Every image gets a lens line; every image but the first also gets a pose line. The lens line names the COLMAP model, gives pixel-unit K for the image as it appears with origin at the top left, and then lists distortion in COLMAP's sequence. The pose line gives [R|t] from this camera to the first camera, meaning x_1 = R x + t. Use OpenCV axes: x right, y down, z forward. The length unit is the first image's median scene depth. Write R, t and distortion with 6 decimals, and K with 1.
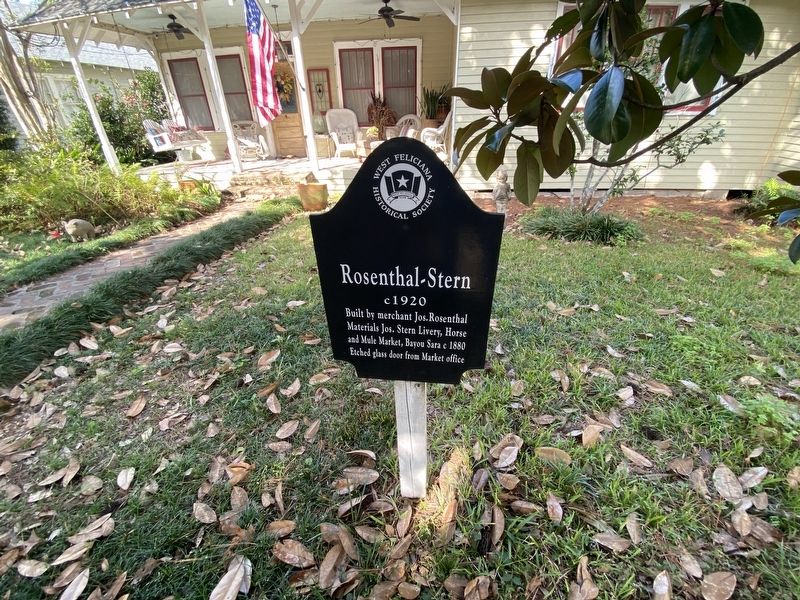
lens RADIAL K [[326.6, 0, 400.0], [0, 326.6, 300.0], [0, 0, 1]] dist [0.022003, -0.021424]
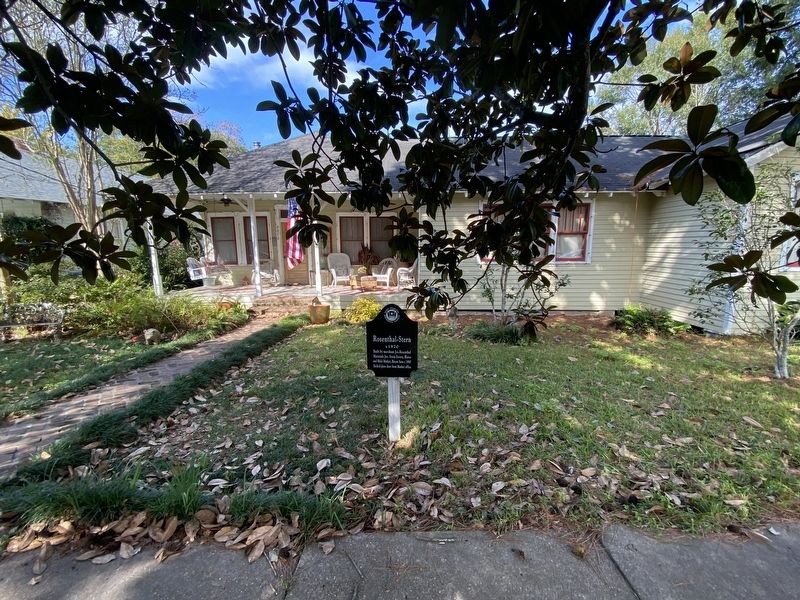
lens RADIAL K [[326.6, 0, 400.0], [0, 326.6, 300.0], [0, 0, 1]] dist [0.022003, -0.021424]
pose [[0.997746, 0.008045, 0.066619, -0.029300], [0.014999, 0.940929, -0.338271, 0.155666], [-0.065405, 0.338508, 0.938688, -0.523053]]
